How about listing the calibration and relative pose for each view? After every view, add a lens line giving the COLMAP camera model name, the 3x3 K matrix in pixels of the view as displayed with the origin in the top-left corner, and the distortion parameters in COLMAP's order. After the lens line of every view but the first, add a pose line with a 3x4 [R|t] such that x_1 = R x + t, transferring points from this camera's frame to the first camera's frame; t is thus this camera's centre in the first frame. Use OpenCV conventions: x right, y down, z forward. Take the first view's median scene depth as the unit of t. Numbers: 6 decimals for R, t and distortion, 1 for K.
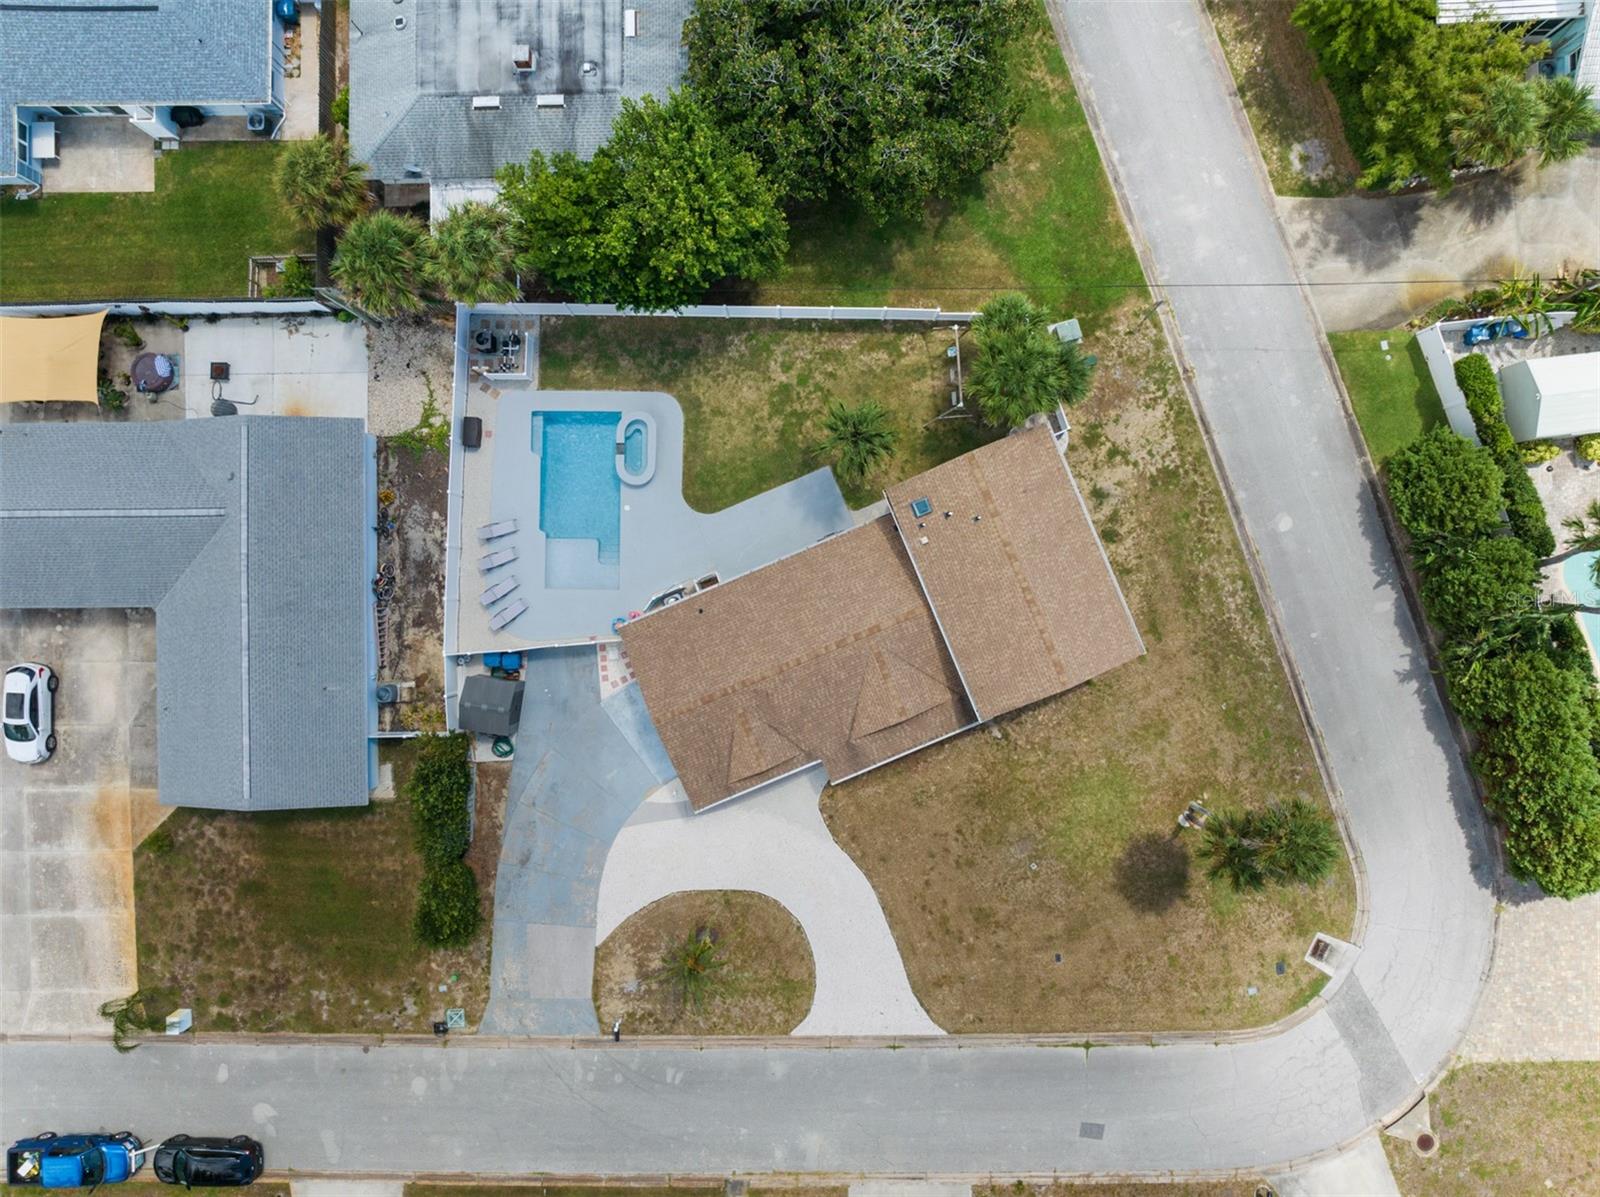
lens RADIAL K [[1111.0, 0, 796.0], [0, 1111.0, 625.2], [0, 0, 1]] dist [-0.035781, 0.000042]
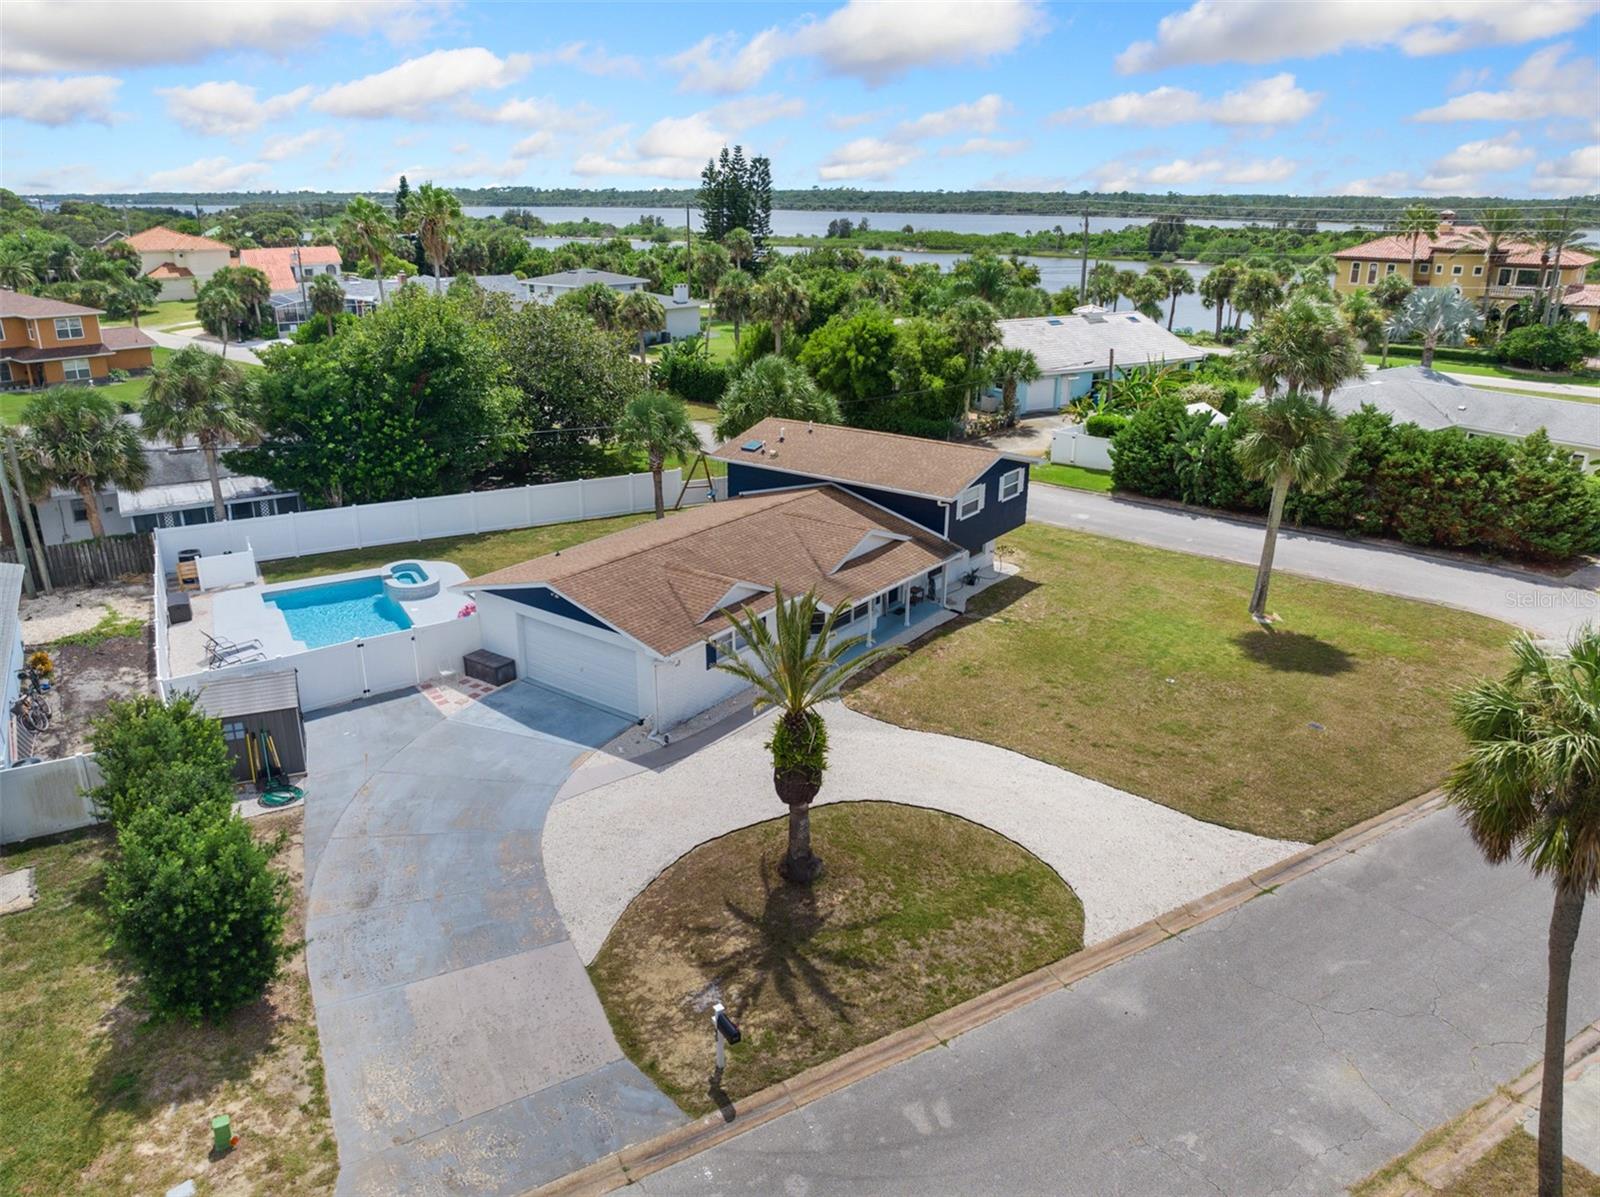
lens RADIAL K [[1124.3, 0, 800.0], [0, 1124.3, 598.5], [0, 0, 1]] dist [-0.038701, -0.001252]
pose [[0.857836, -0.162353, 0.487605, -0.293182], [0.513783, 0.293094, -0.806302, 0.626908], [-0.012009, 0.942198, 0.334841, 0.728474]]
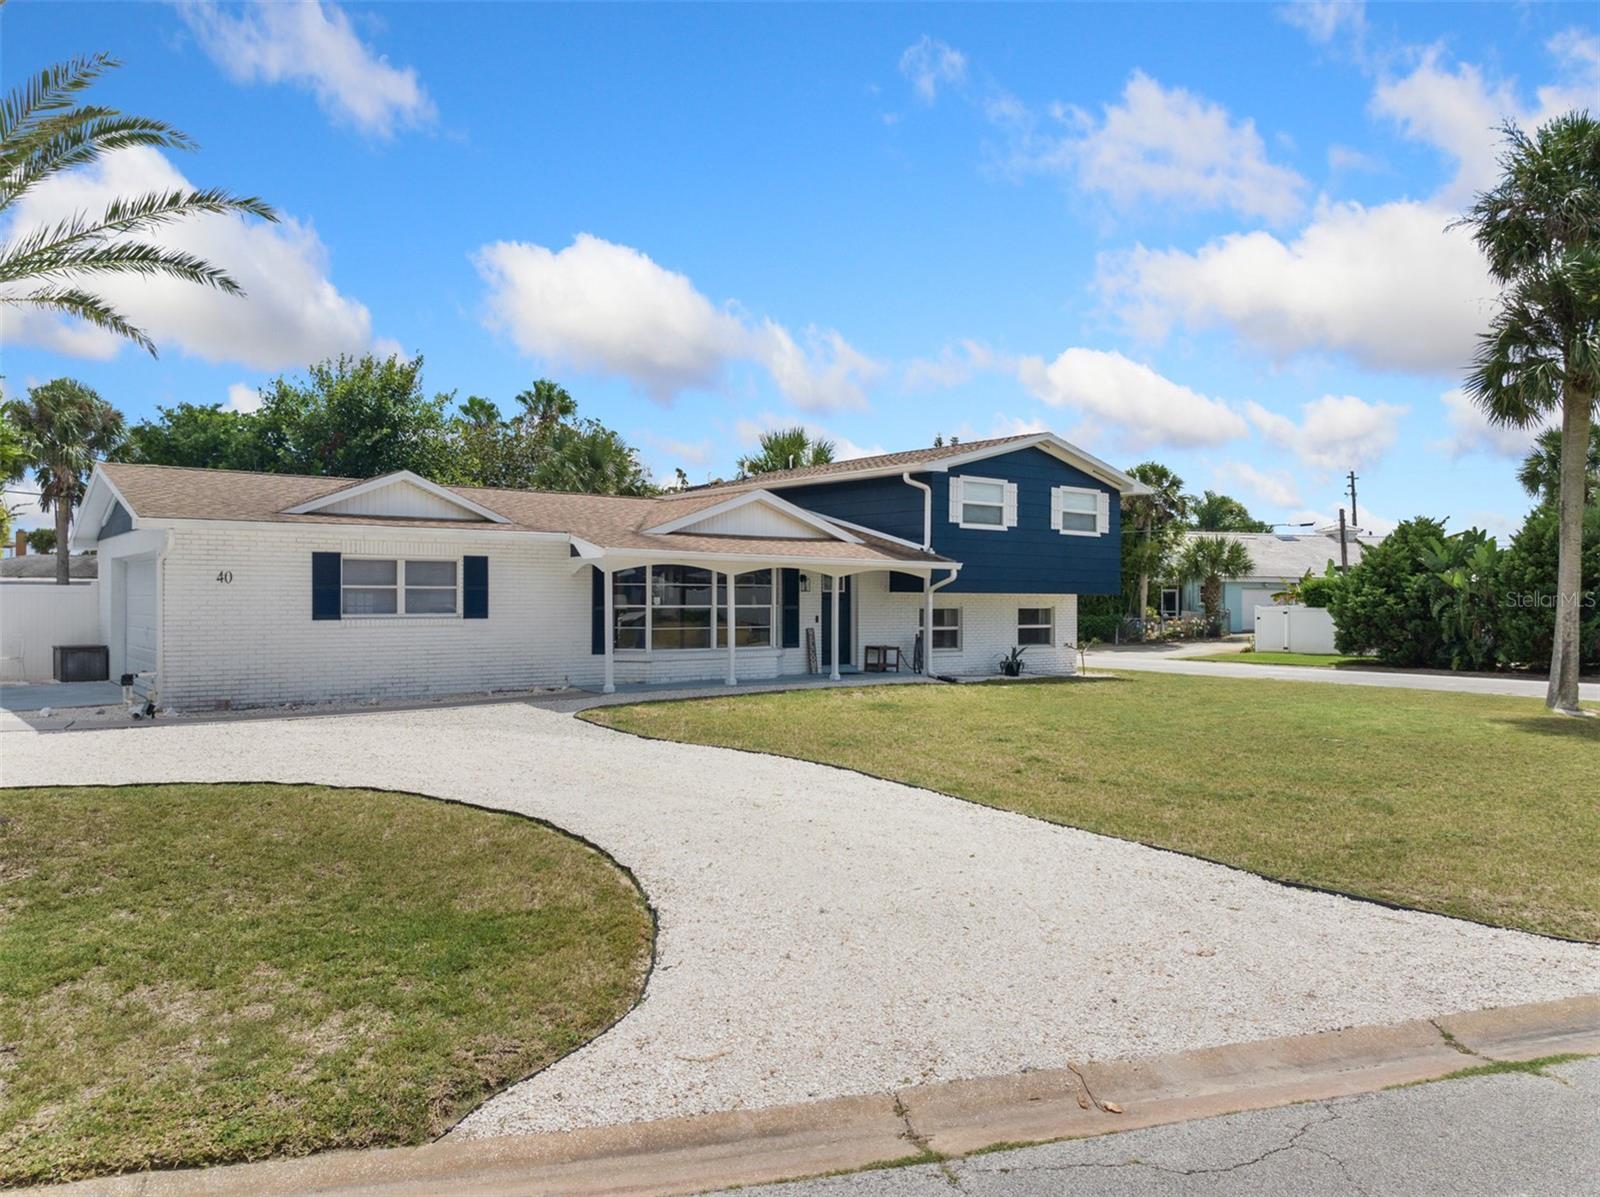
lens RADIAL K [[1124.3, 0, 800.0], [0, 1124.3, 598.5], [0, 0, 1]] dist [-0.038701, -0.001252]
pose [[0.962596, 0.007932, 0.270824, -0.003188], [0.270832, 0.000181, -0.962627, 0.463711], [-0.007684, 0.999969, -0.001974, 0.959544]]
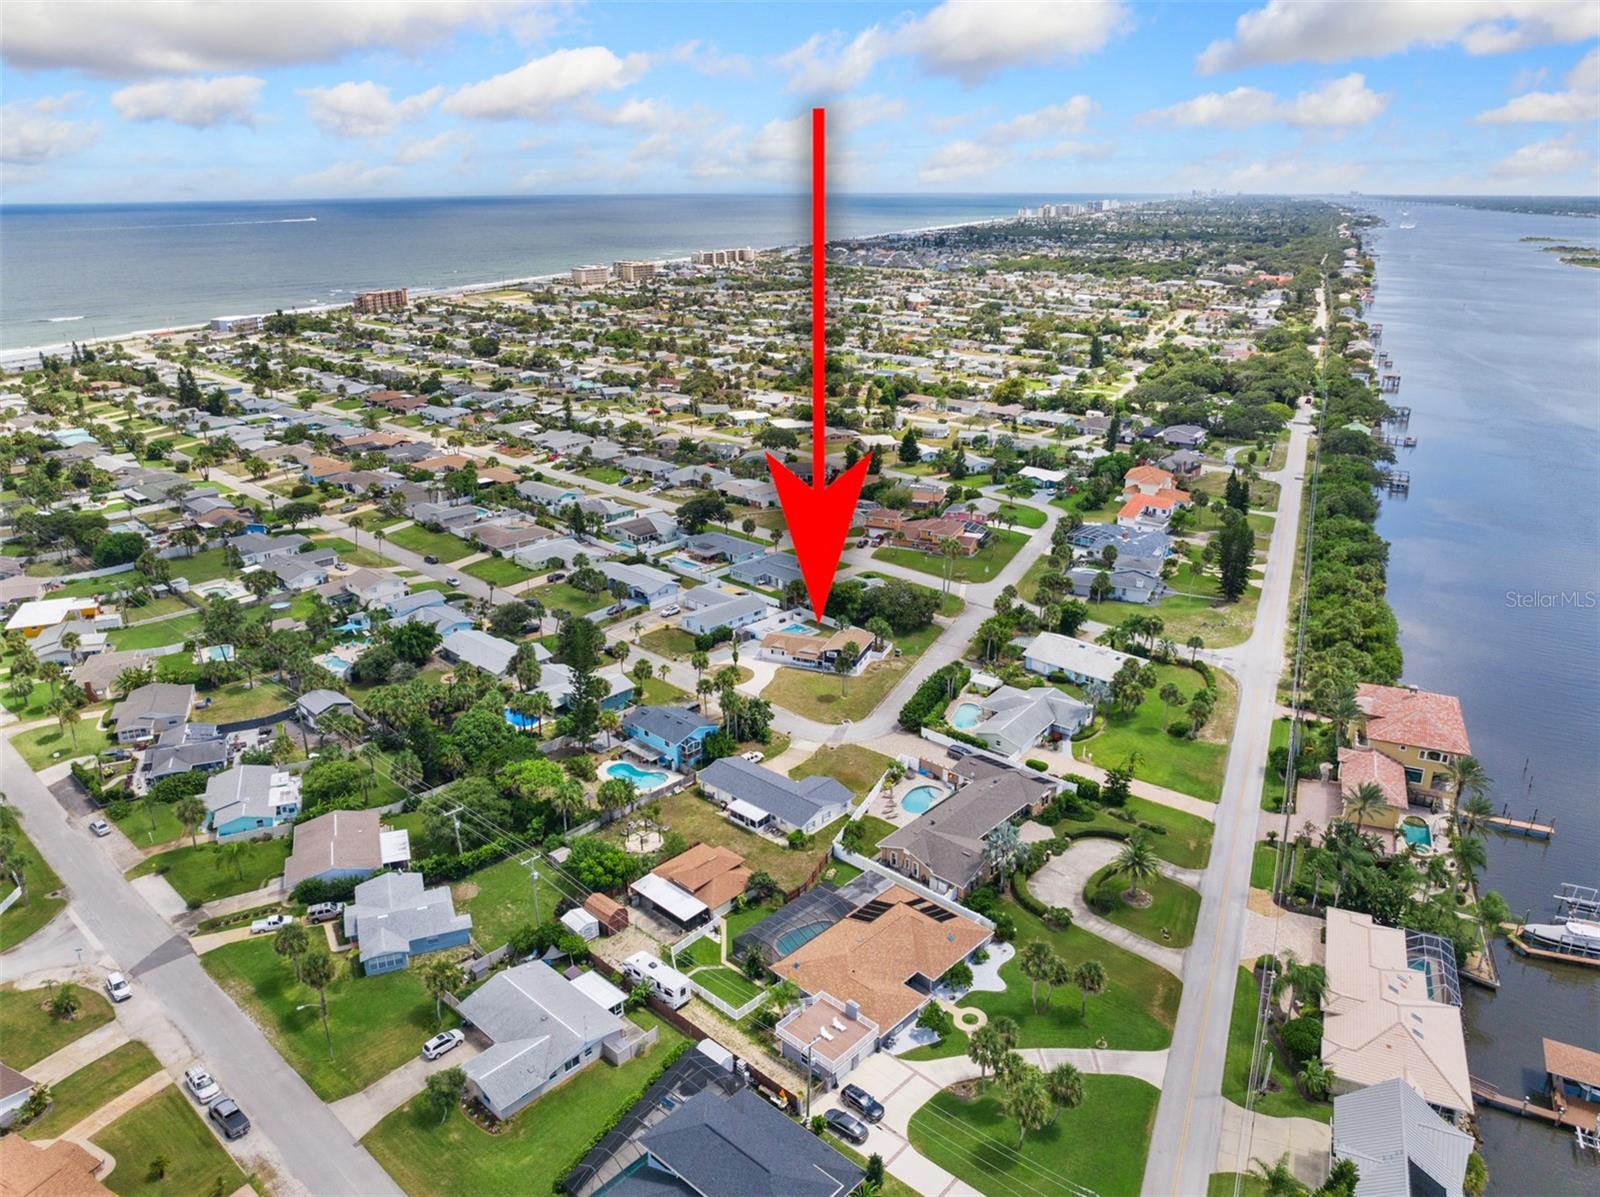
lens RADIAL K [[1124.3, 0, 800.0], [0, 1124.3, 598.5], [0, 0, 1]] dist [-0.038701, -0.001252]
pose [[0.718484, 0.242622, -0.651856, 2.712741], [-0.695544, 0.250707, -0.673323, 2.825988], [0.000062, 0.937166, 0.348884, -0.690668]]
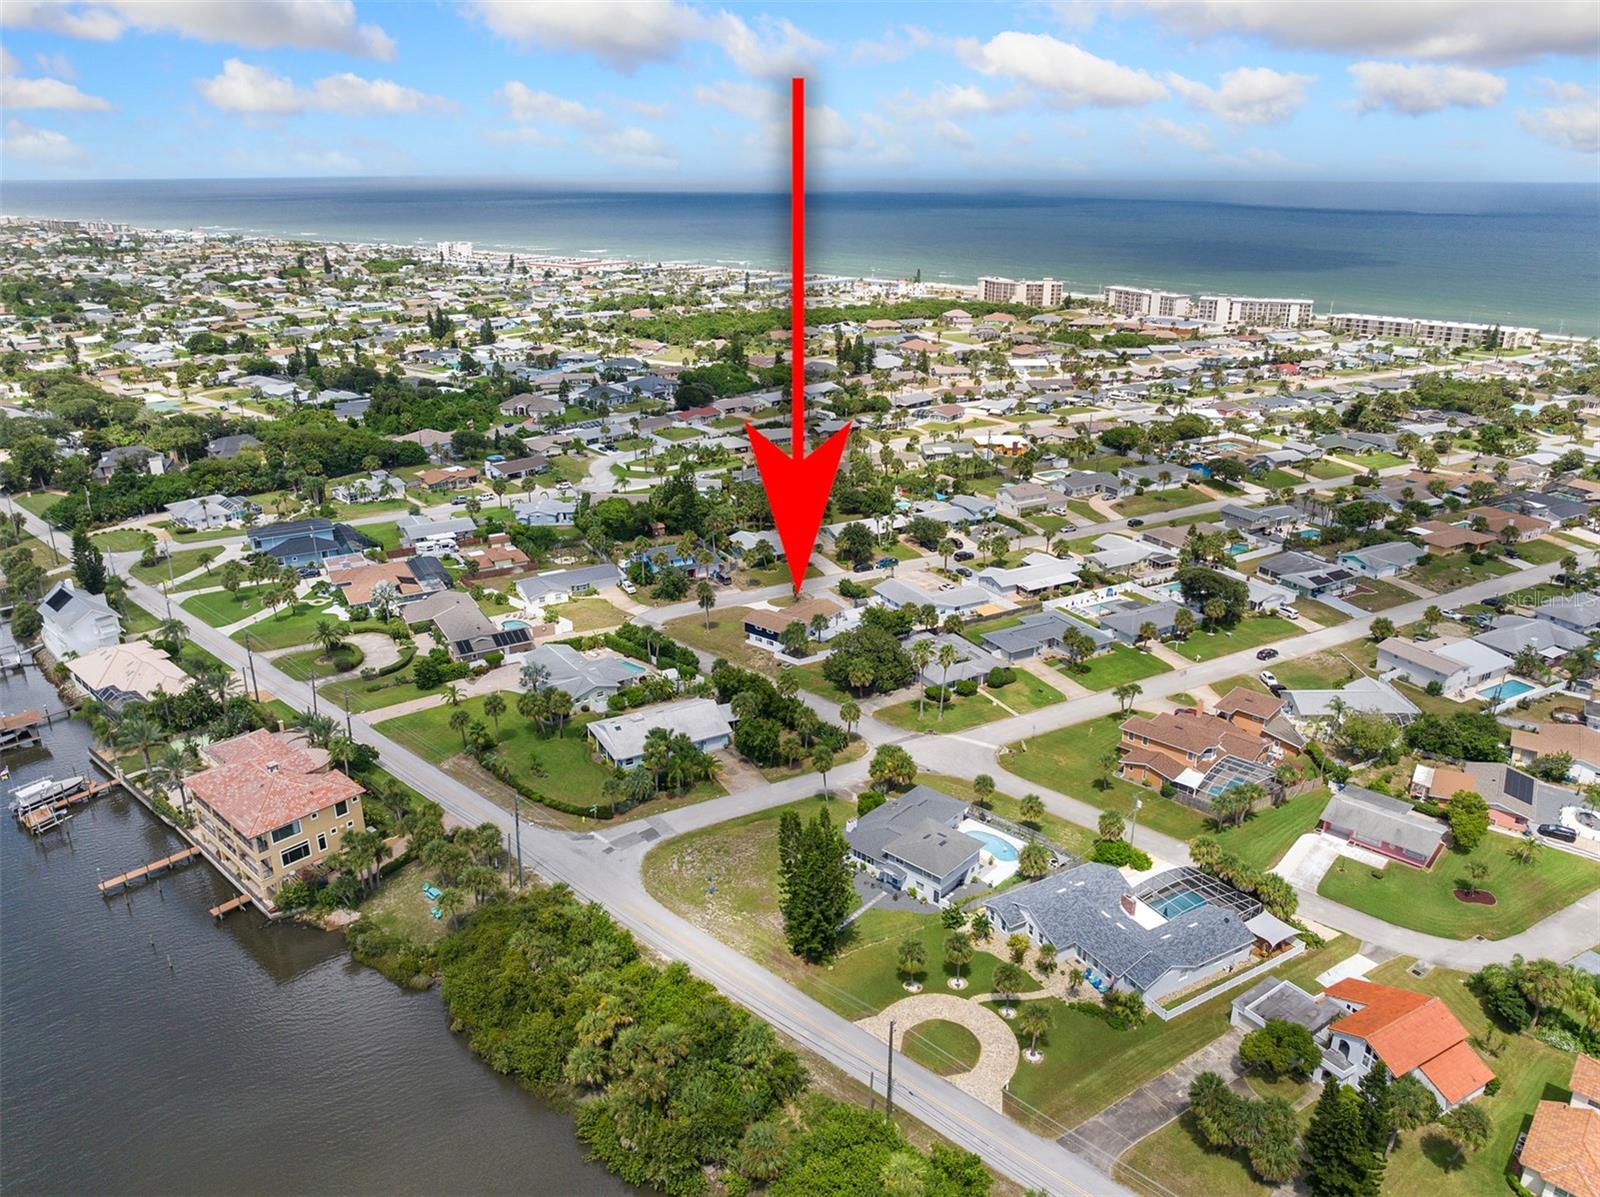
lens RADIAL K [[1111.0, 0, 796.0], [0, 1111.0, 625.2], [0, 0, 1]] dist [-0.035781, 0.000042]
pose [[-0.884373, 0.181743, -0.429946, 1.872370], [-0.466757, -0.335012, 0.818477, -3.417764], [0.004716, 0.924519, 0.381106, -0.636352]]
